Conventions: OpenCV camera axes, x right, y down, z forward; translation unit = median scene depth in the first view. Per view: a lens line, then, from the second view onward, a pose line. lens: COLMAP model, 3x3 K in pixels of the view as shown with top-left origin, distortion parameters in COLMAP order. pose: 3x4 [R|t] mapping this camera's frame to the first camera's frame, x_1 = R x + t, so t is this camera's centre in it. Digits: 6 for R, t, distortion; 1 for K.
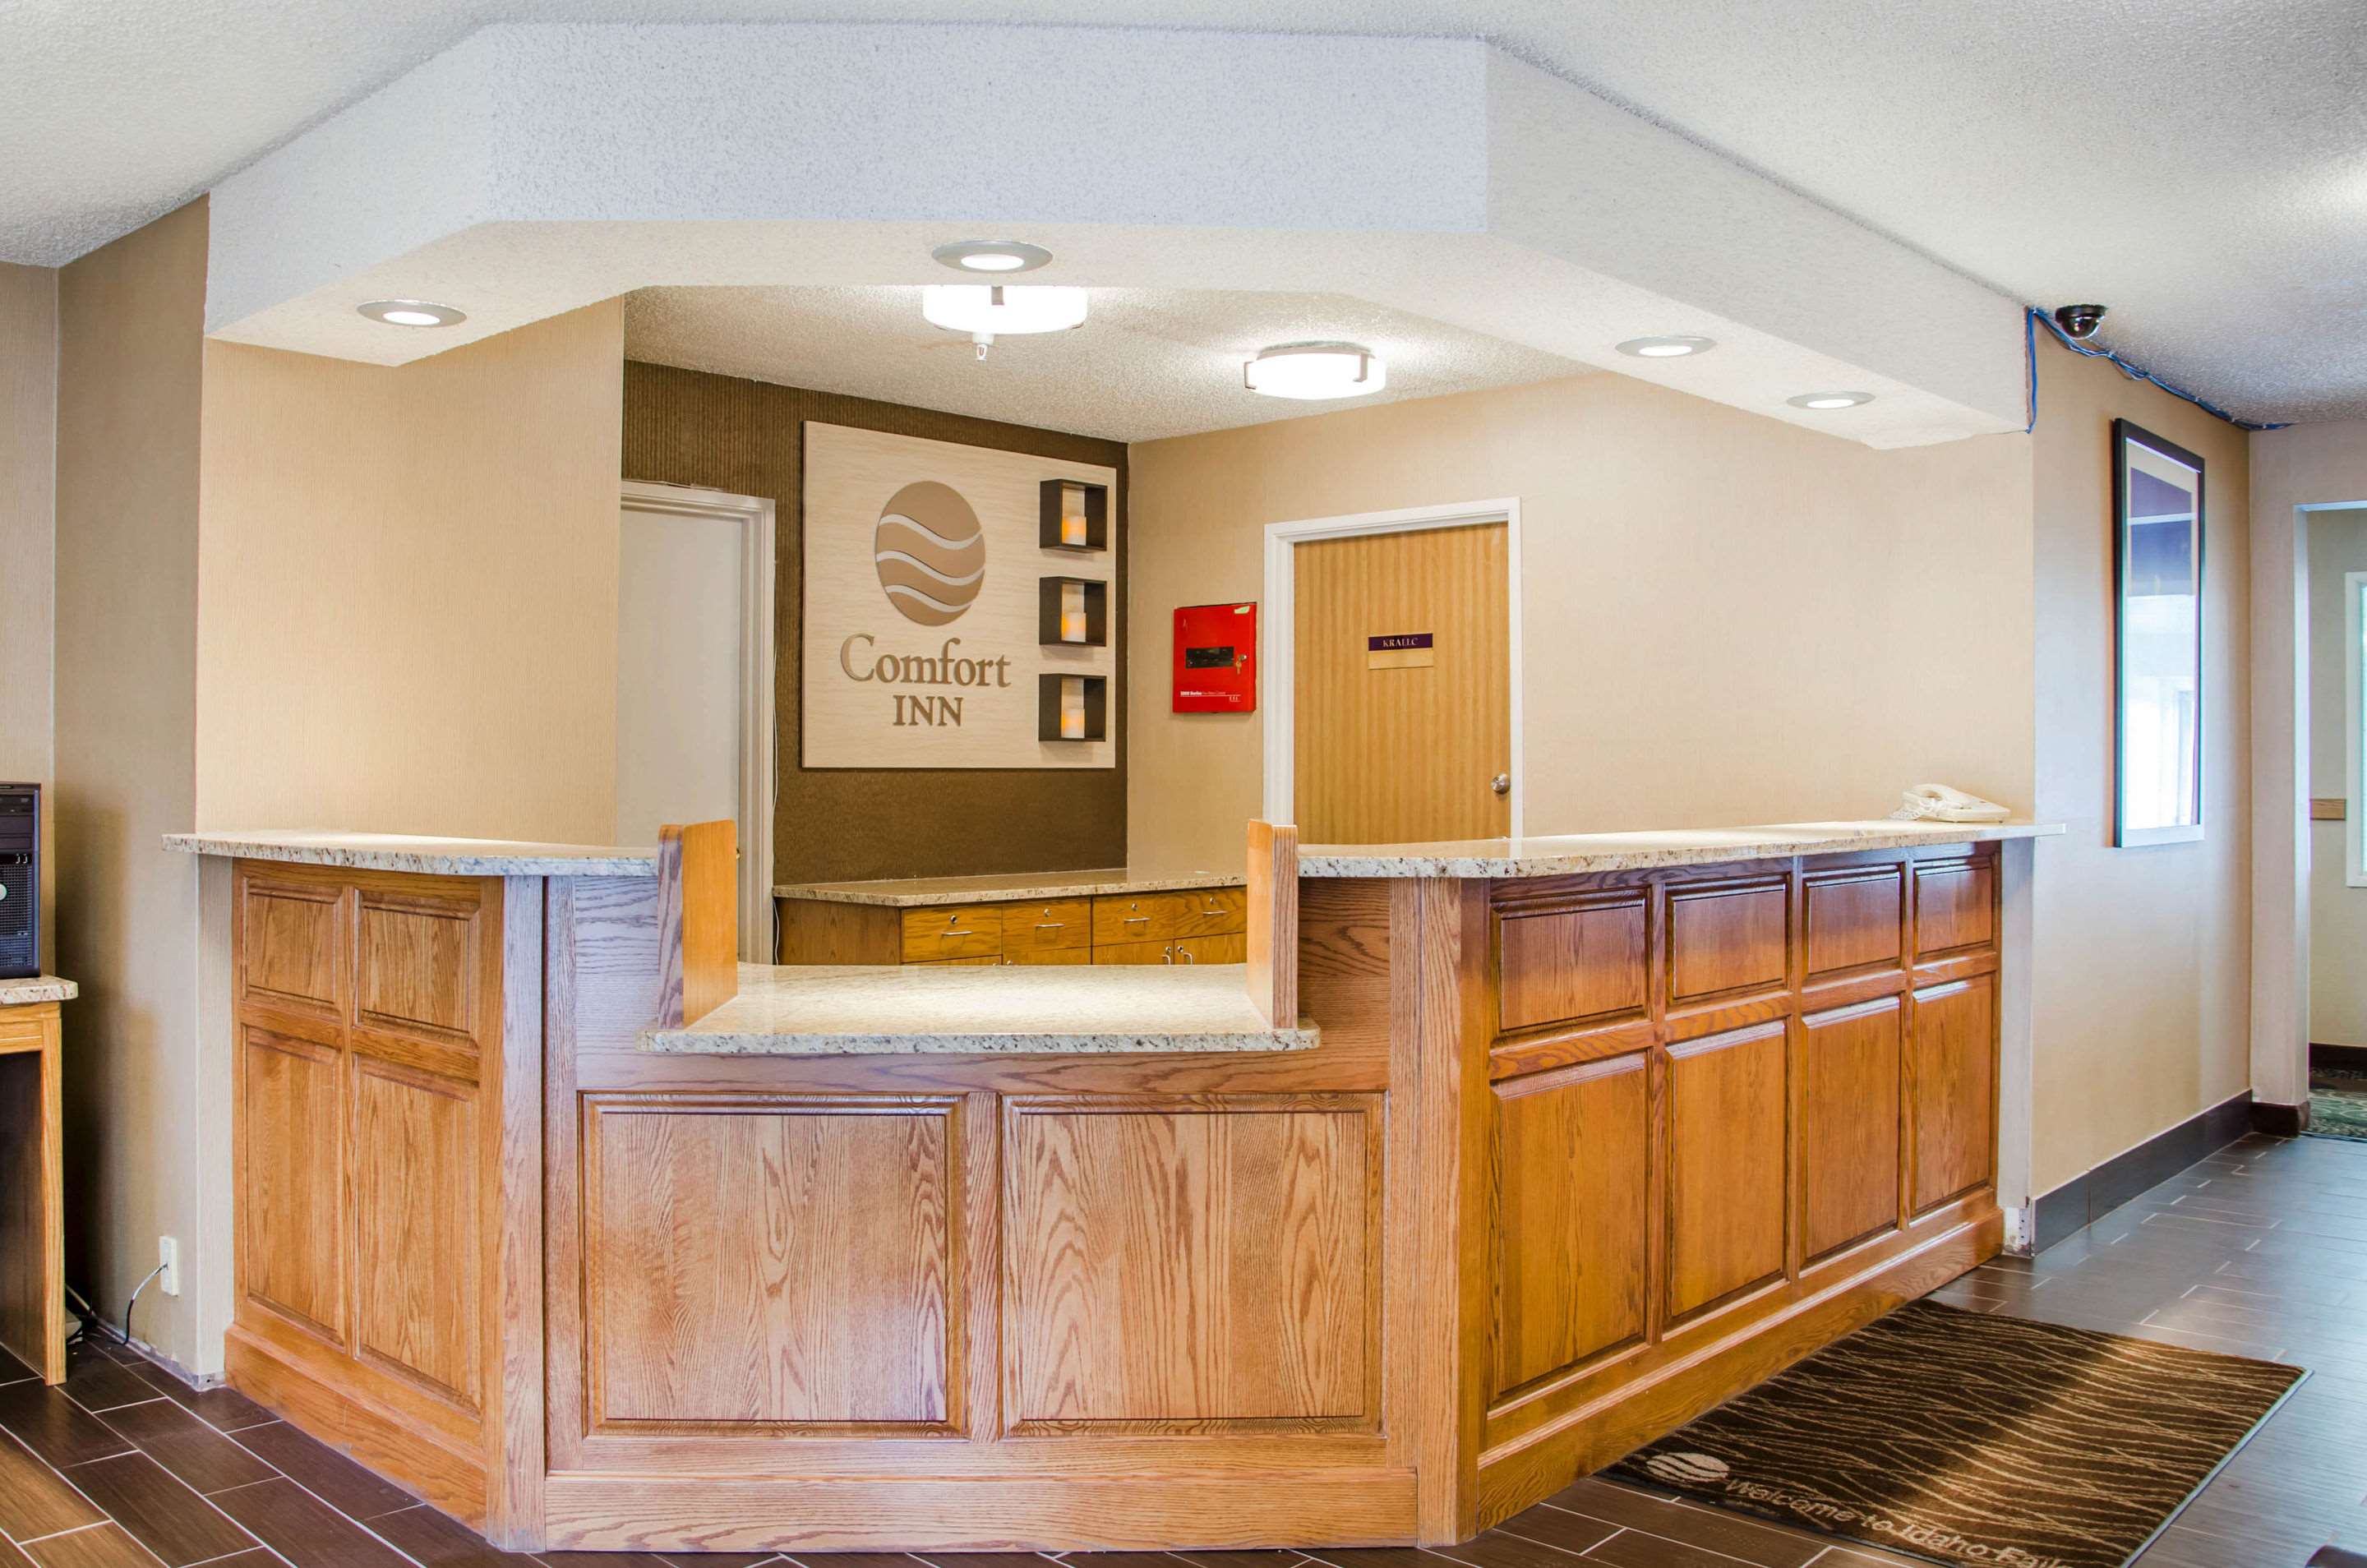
lens RADIAL K [[1885.8, 0, 1161.3], [0, 1885.8, 781.2], [0, 0, 1]] dist [-0.111200, 0.065622]
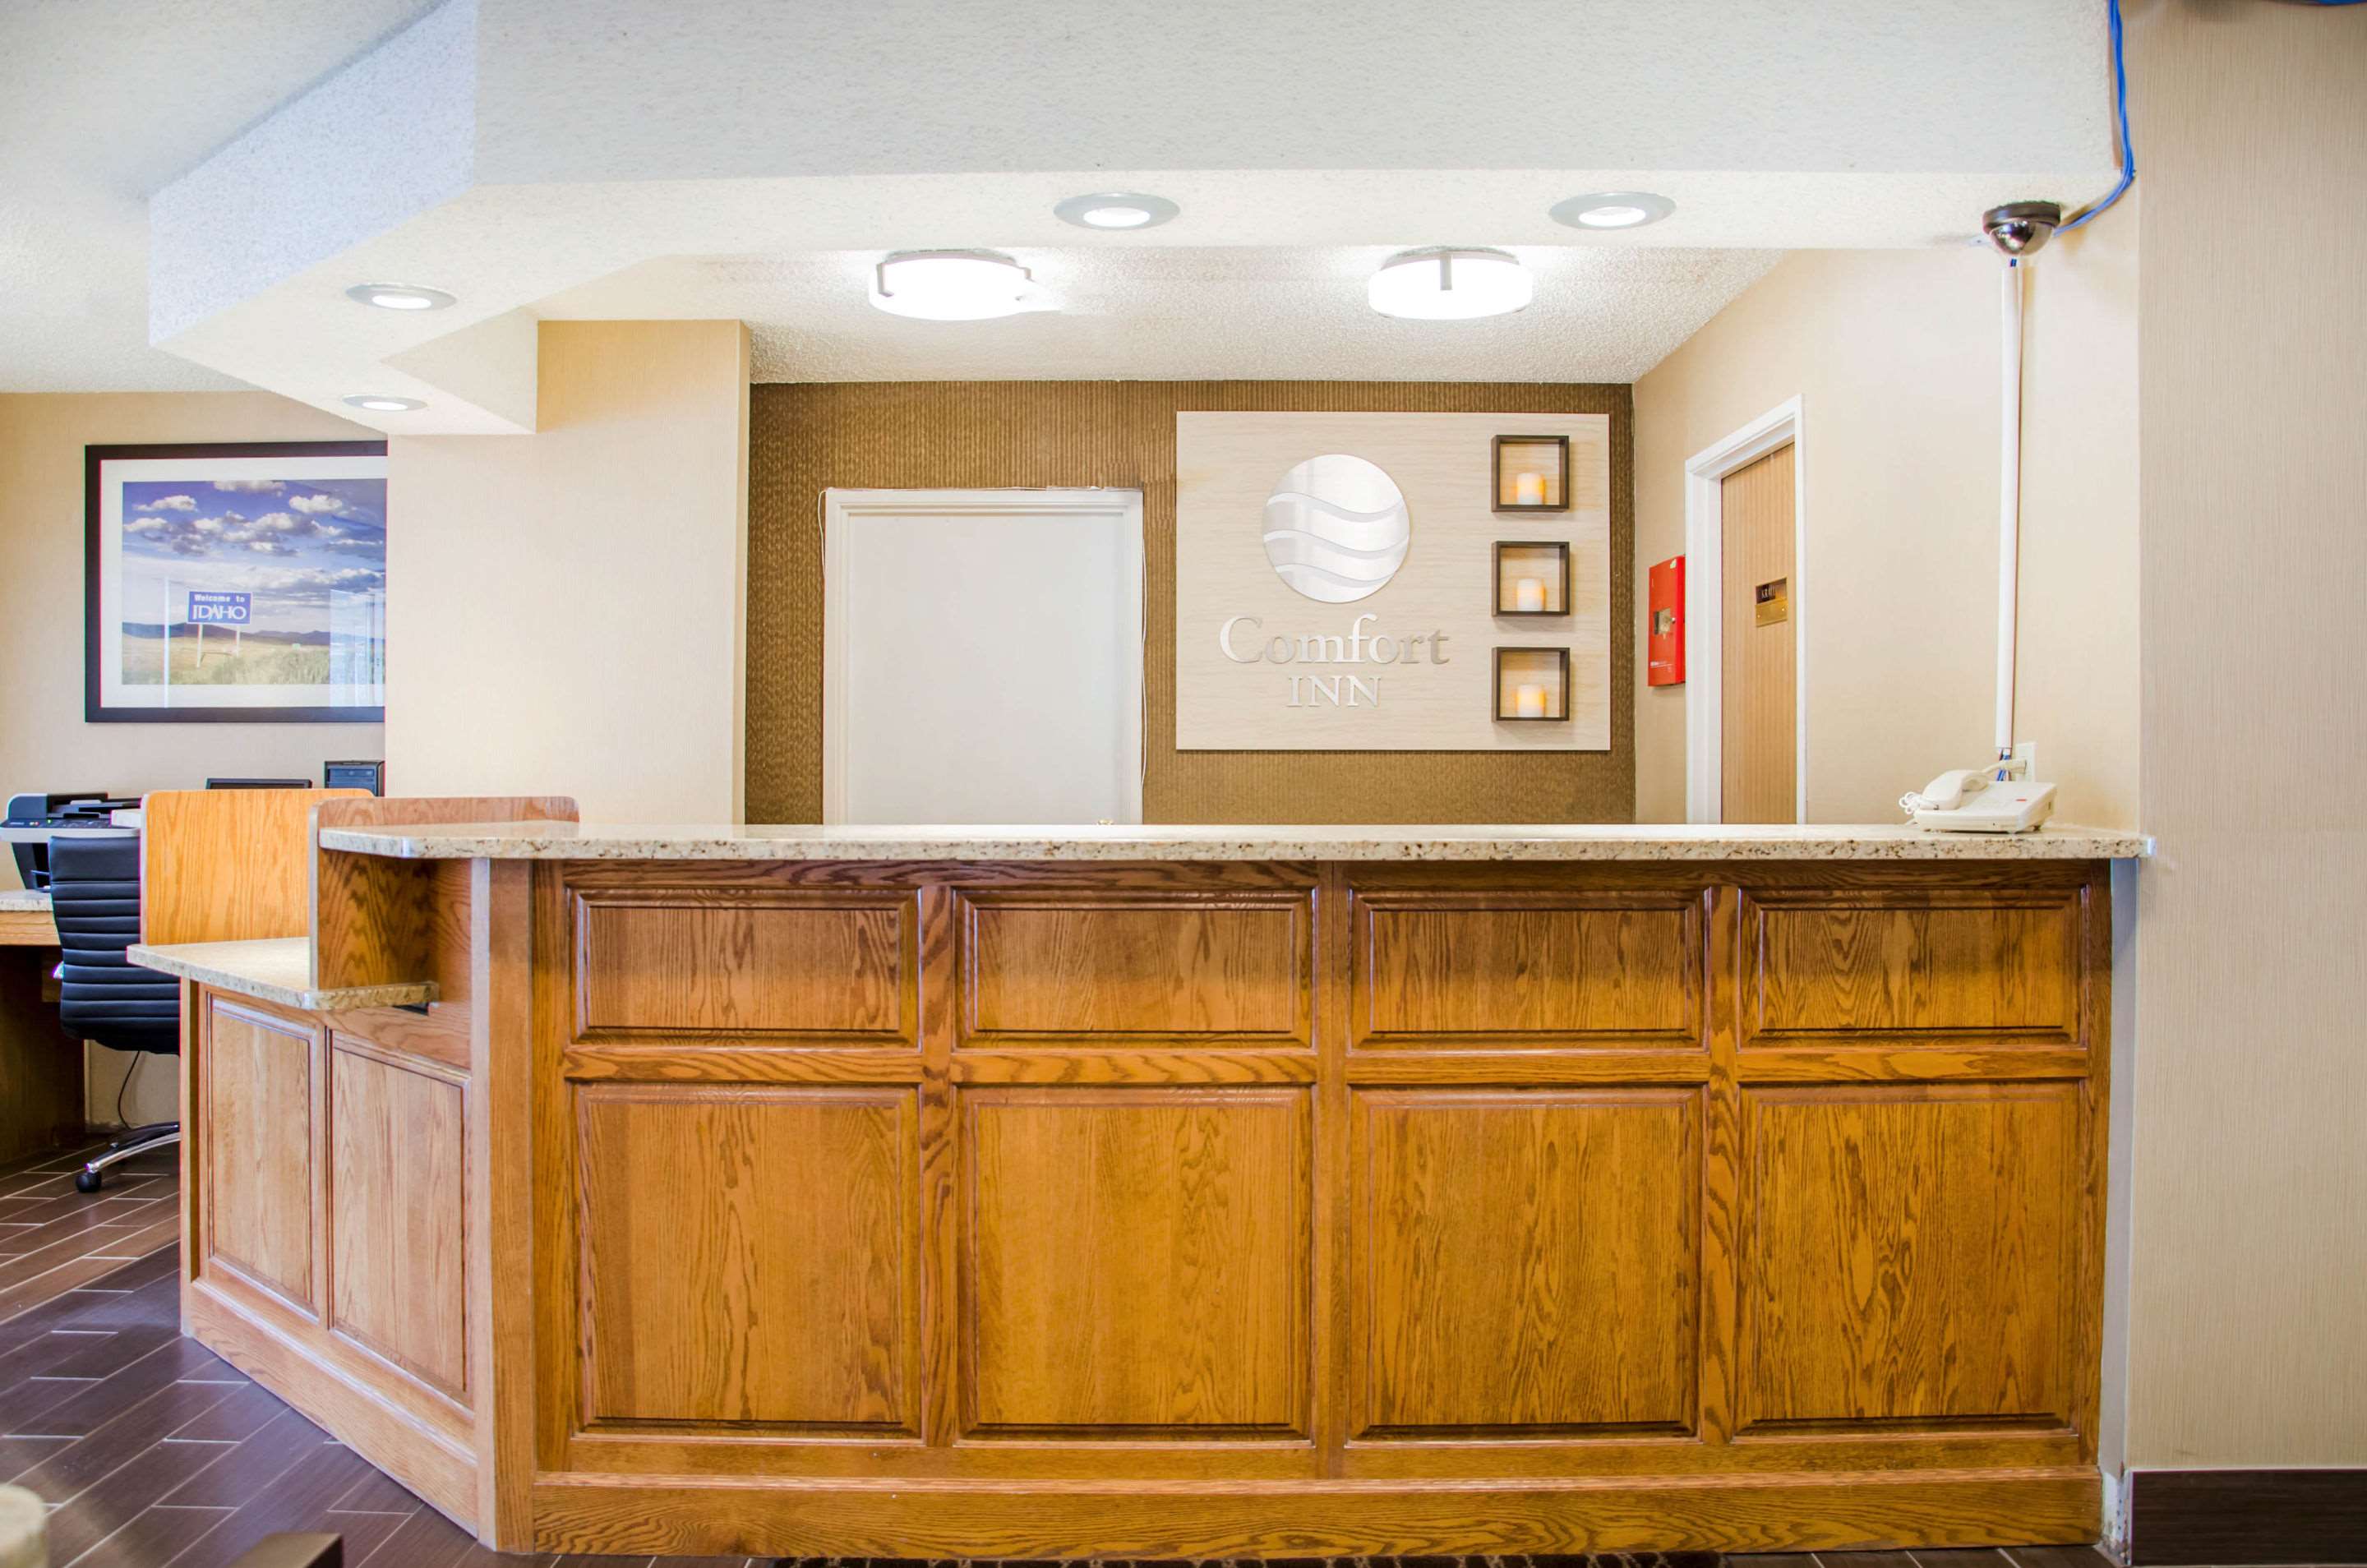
lens RADIAL K [[1885.8, 0, 1165.3], [0, 1885.8, 751.6], [0, 0, 1]] dist [-0.111200, 0.065622]
pose [[0.673416, -0.003628, -0.739254, 1.009342], [-0.004446, 0.999950, -0.008958, 0.003107], [0.739250, 0.009319, 0.673367, 0.556725]]
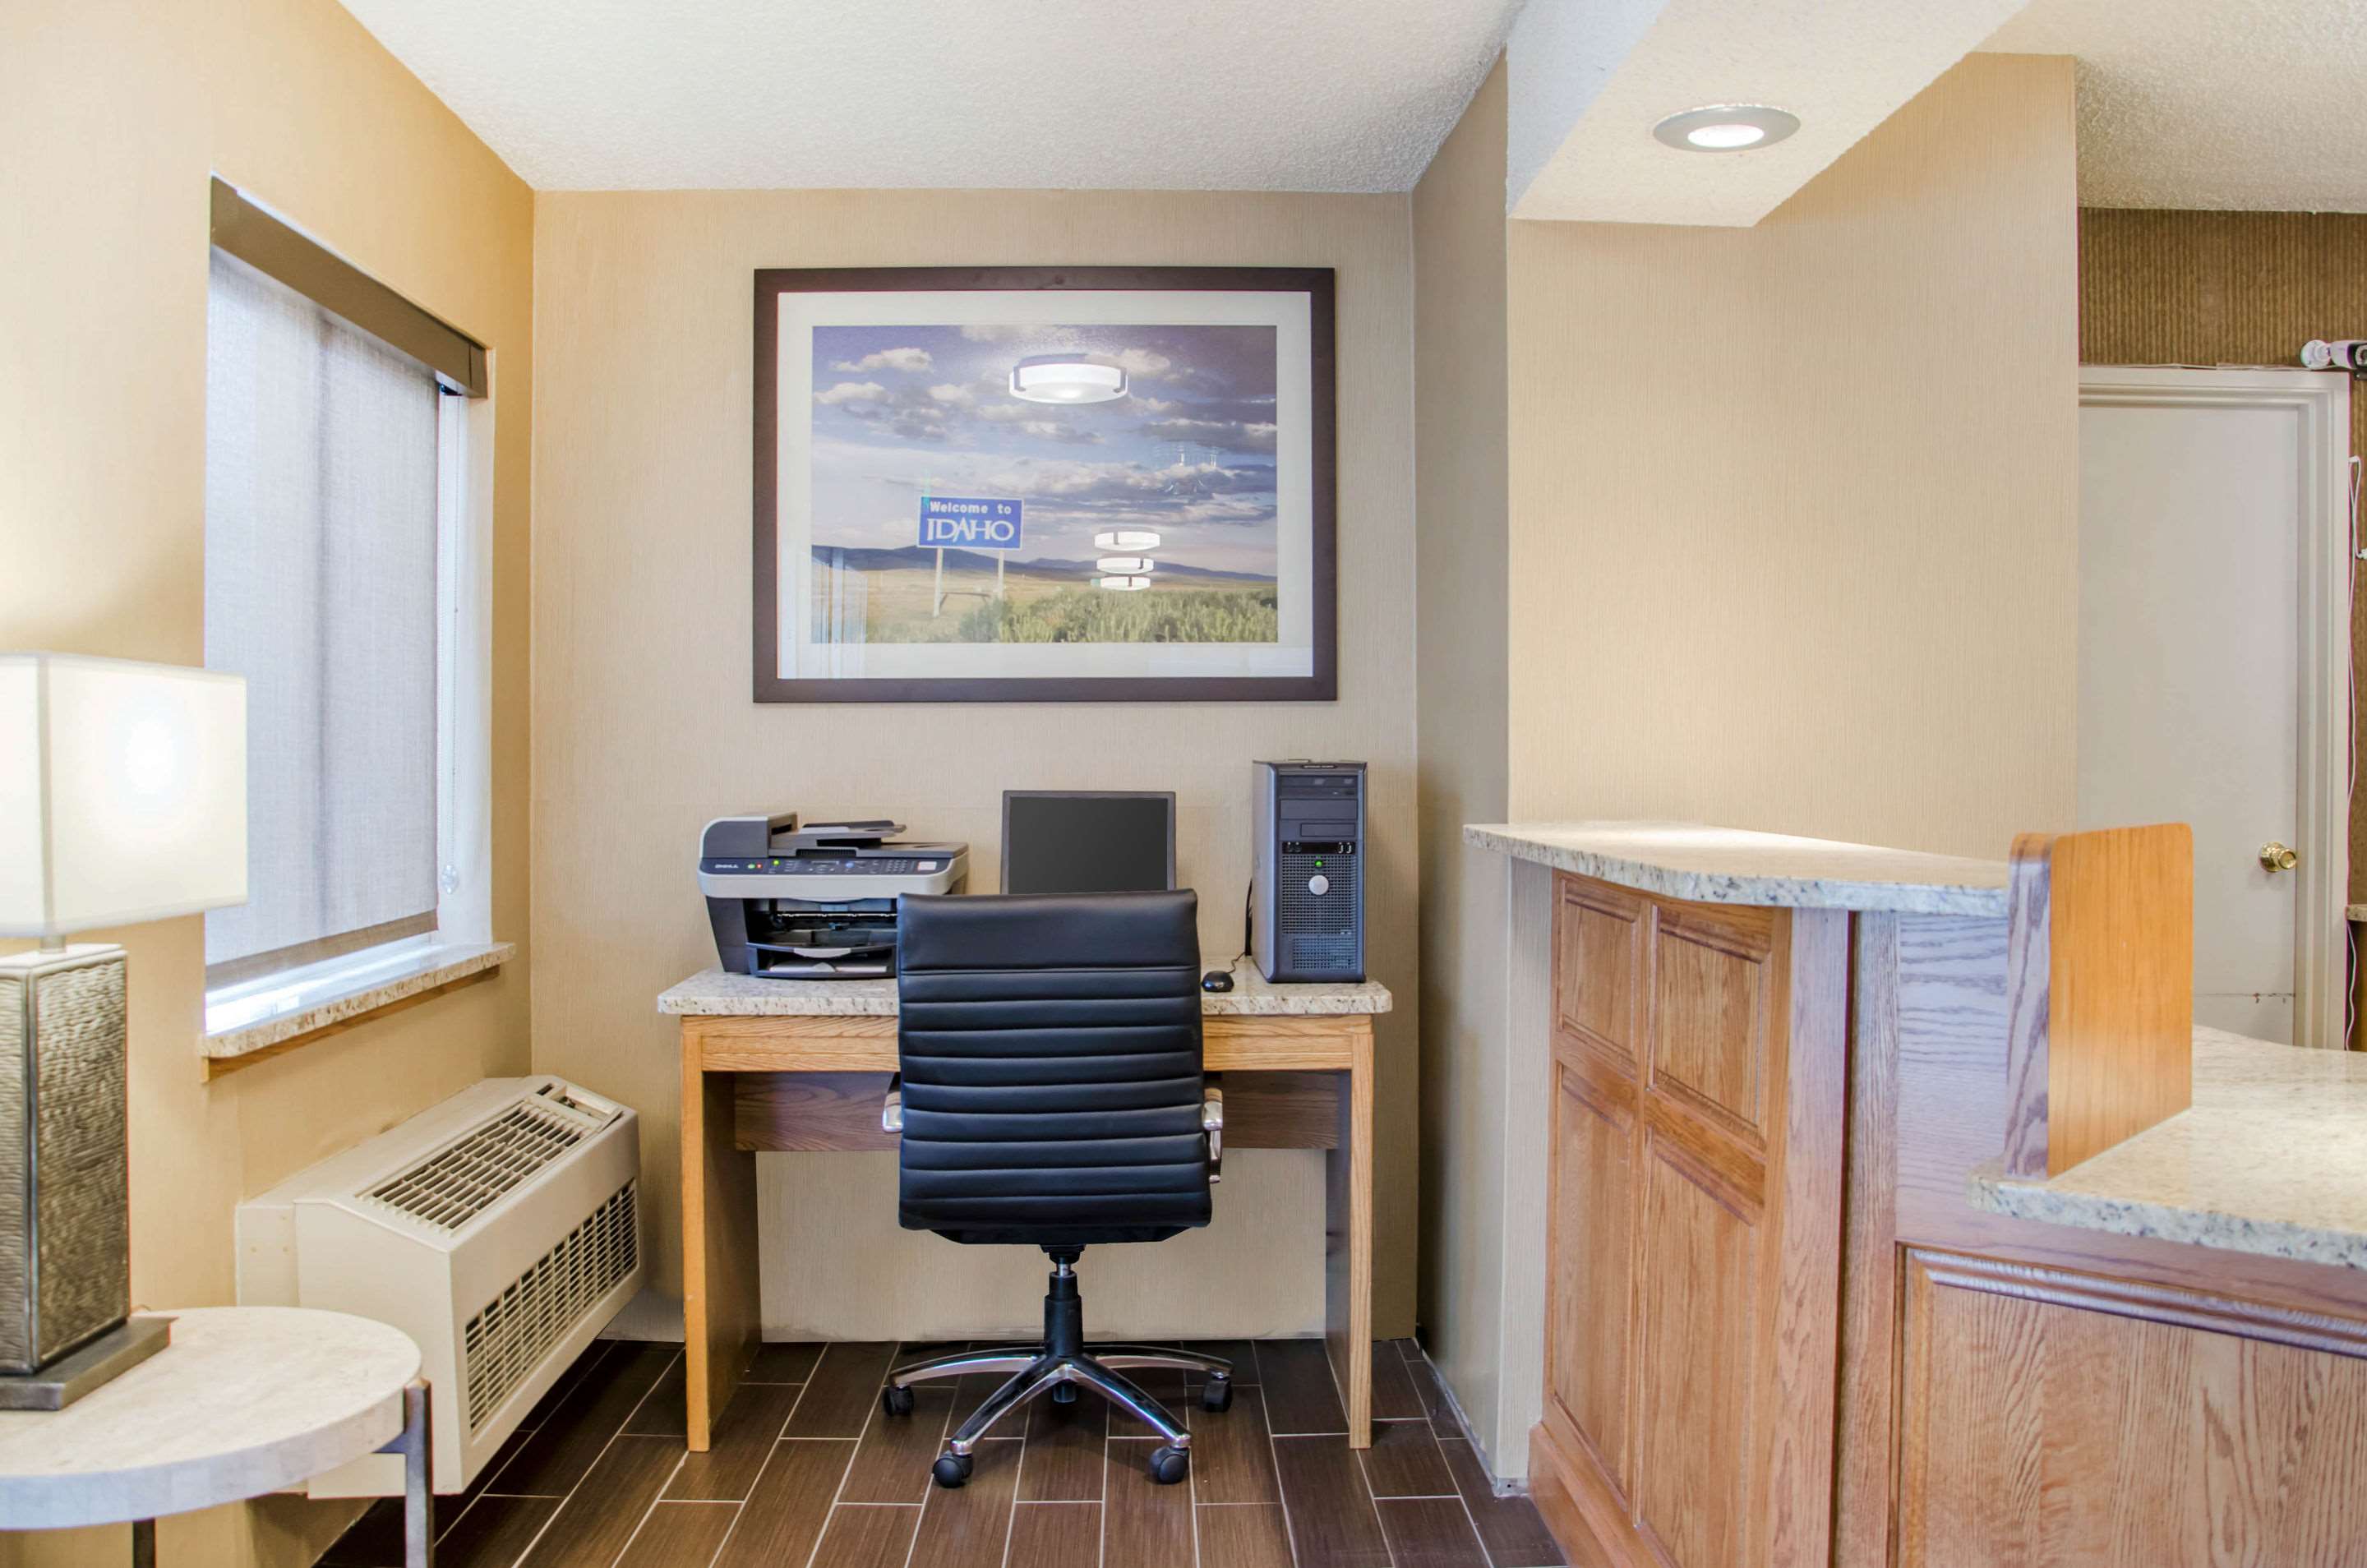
lens RADIAL K [[1885.8, 0, 1186.7], [0, 1885.8, 780.2], [0, 0, 1]] dist [-0.111200, 0.065622]
pose [[0.696420, 0.006545, -0.717604, -0.025789], [0.000090, 0.999958, 0.009208, 0.000991], [0.717634, -0.006477, 0.696390, 0.352227]]
